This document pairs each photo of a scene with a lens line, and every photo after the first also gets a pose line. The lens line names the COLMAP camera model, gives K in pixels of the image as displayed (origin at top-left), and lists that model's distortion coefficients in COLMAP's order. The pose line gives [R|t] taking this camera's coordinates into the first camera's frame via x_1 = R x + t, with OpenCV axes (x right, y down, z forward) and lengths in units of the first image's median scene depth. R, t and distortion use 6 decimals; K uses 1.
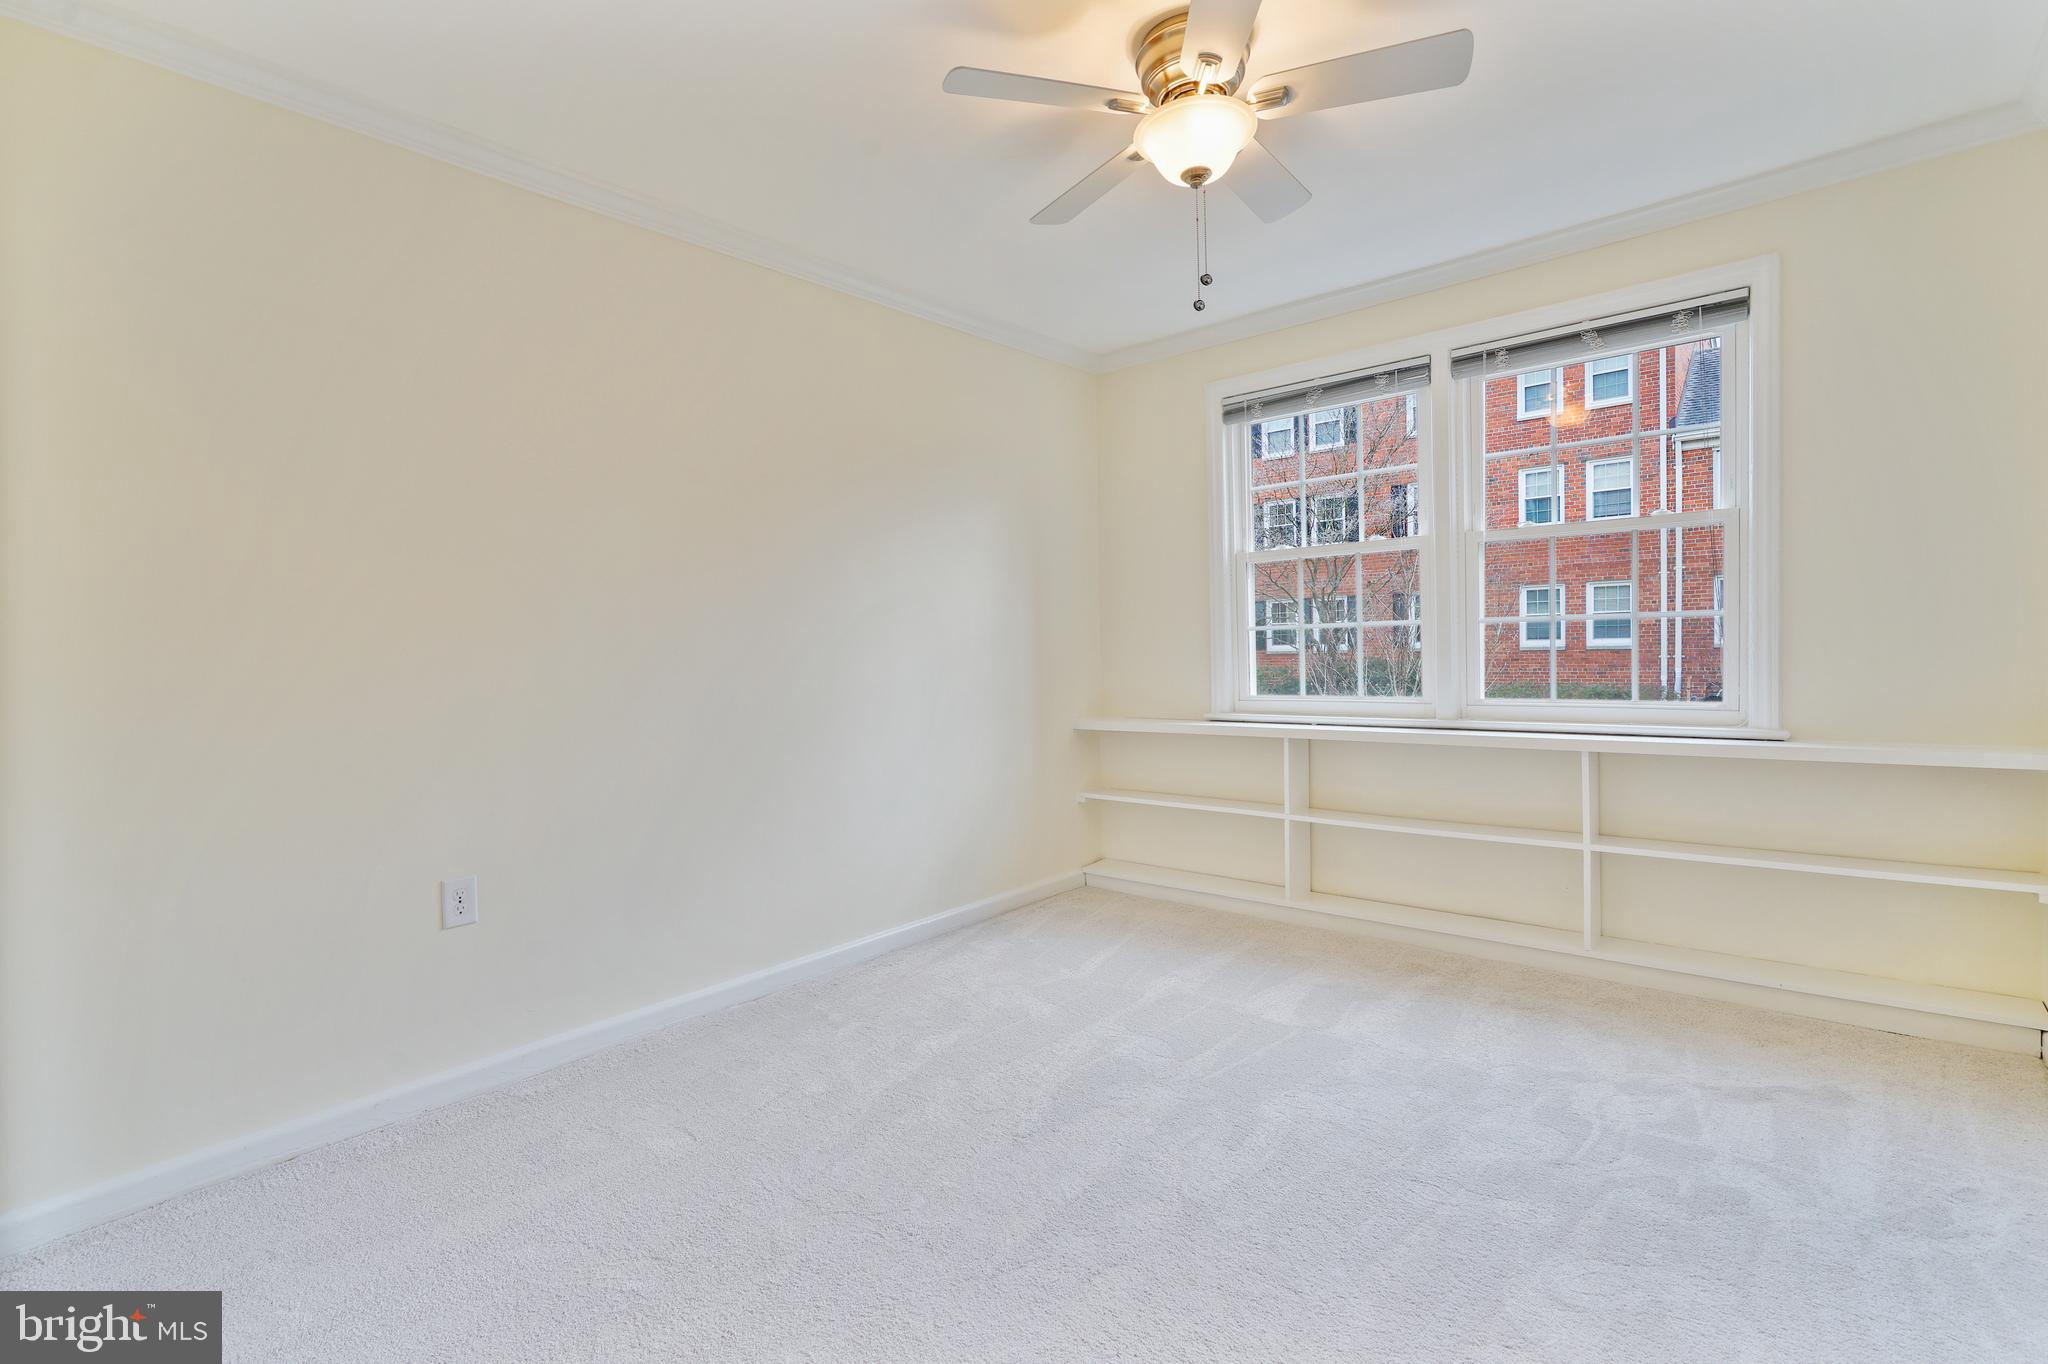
lens RADIAL K [[919.5, 0, 1003.1], [0, 919.5, 685.1], [0, 0, 1]] dist [-0.001011, -0.000006]
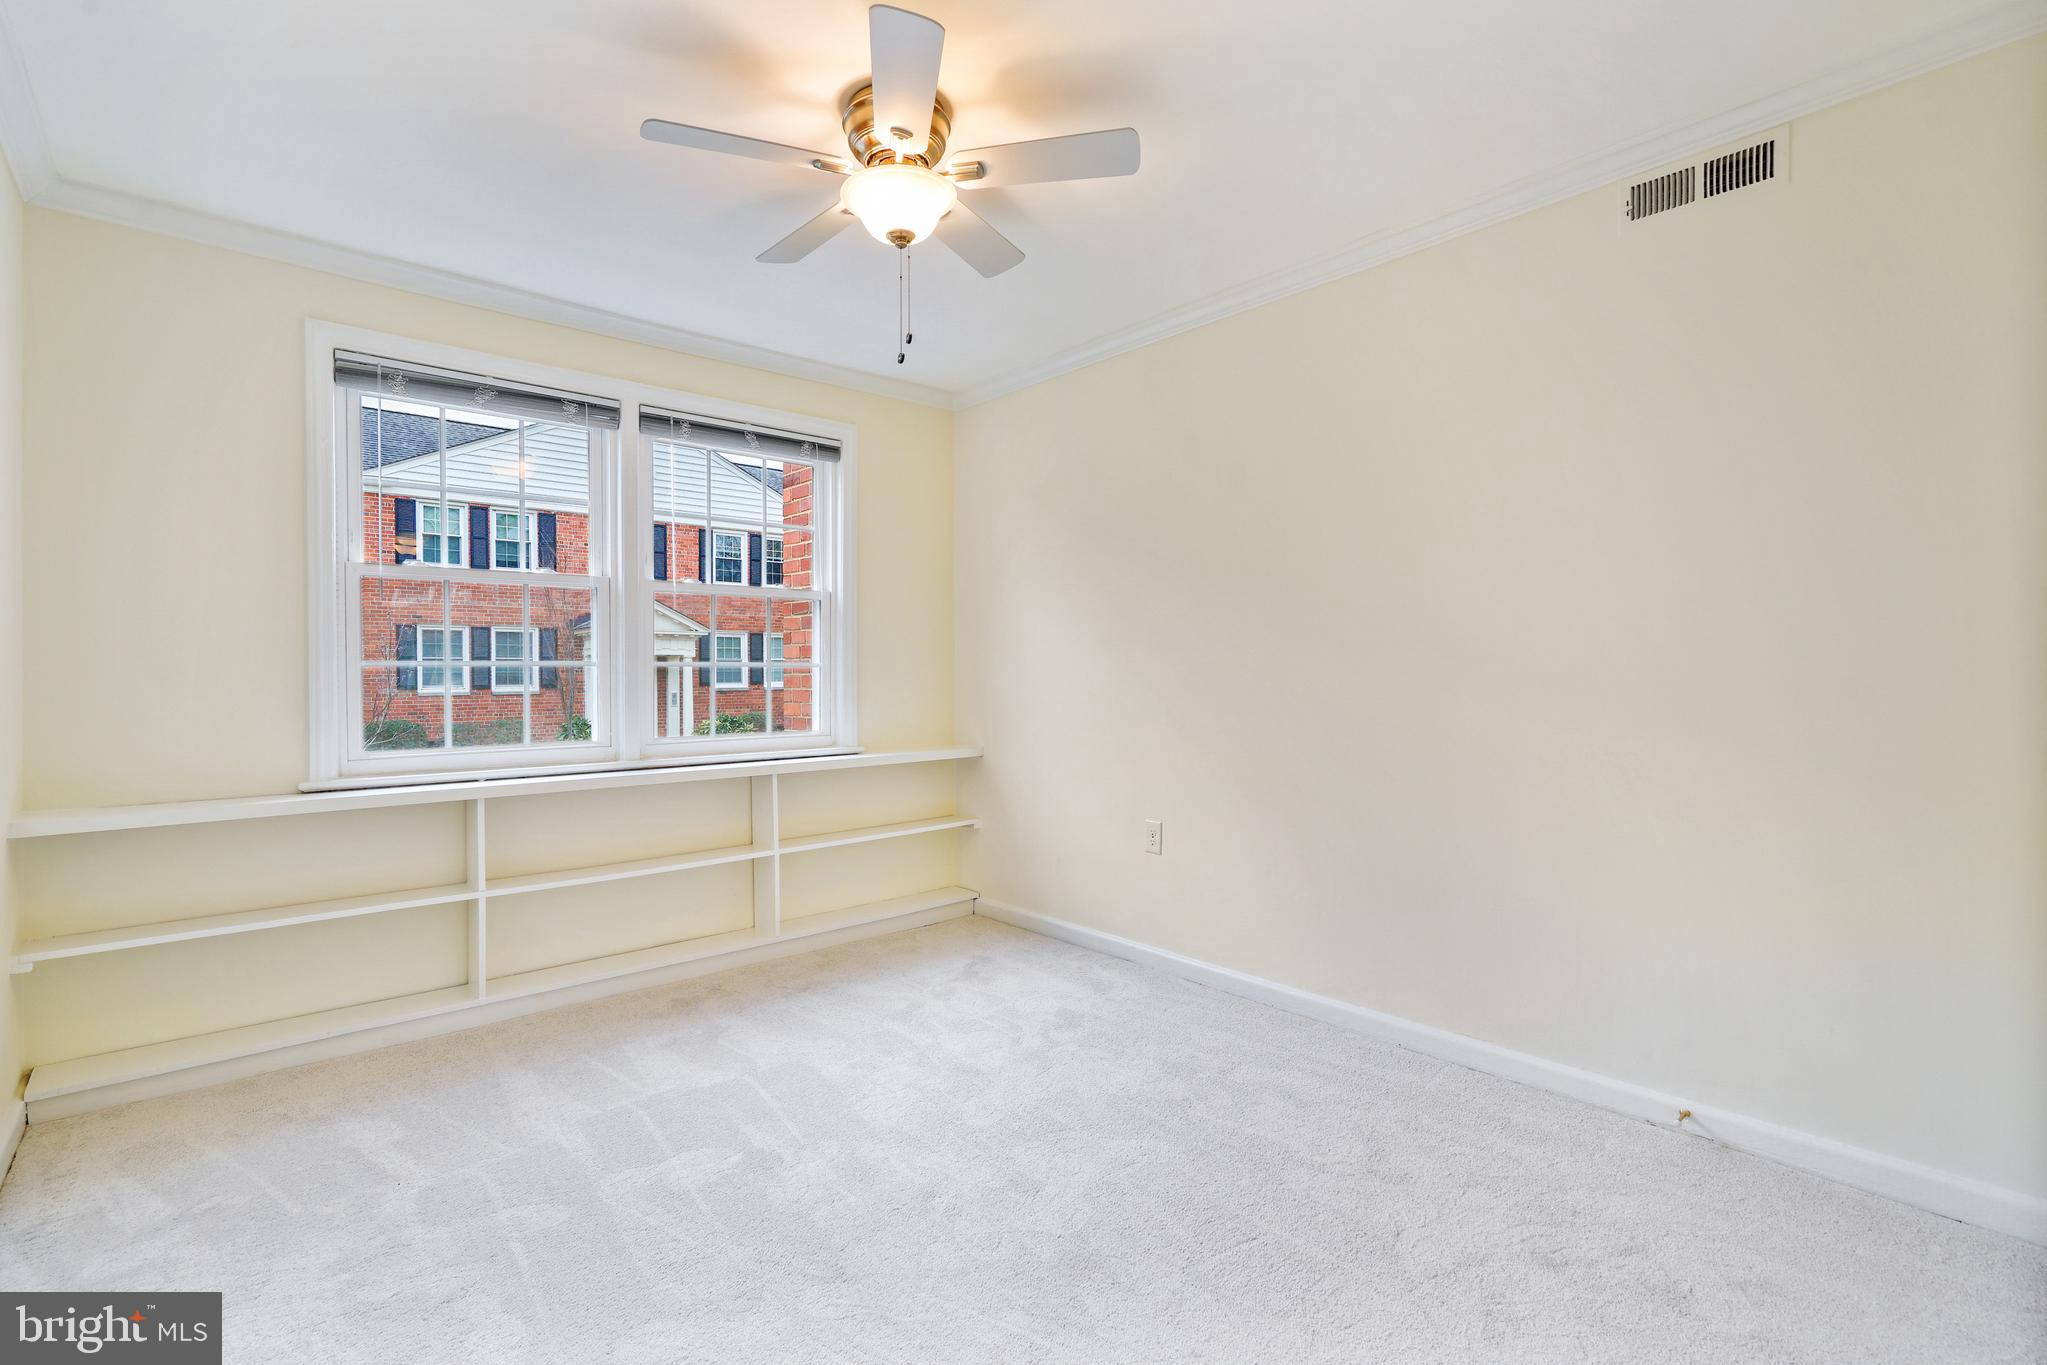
lens RADIAL K [[952.2, 0, 1023.5], [0, 952.2, 682.5], [0, 0, 1]] dist [0.001338, 0.000036]
pose [[0.133073, 0.016476, 0.990969, -0.466872], [0.044807, 0.998739, -0.022622, -0.004974], [-0.990093, 0.047413, 0.132167, 0.396066]]
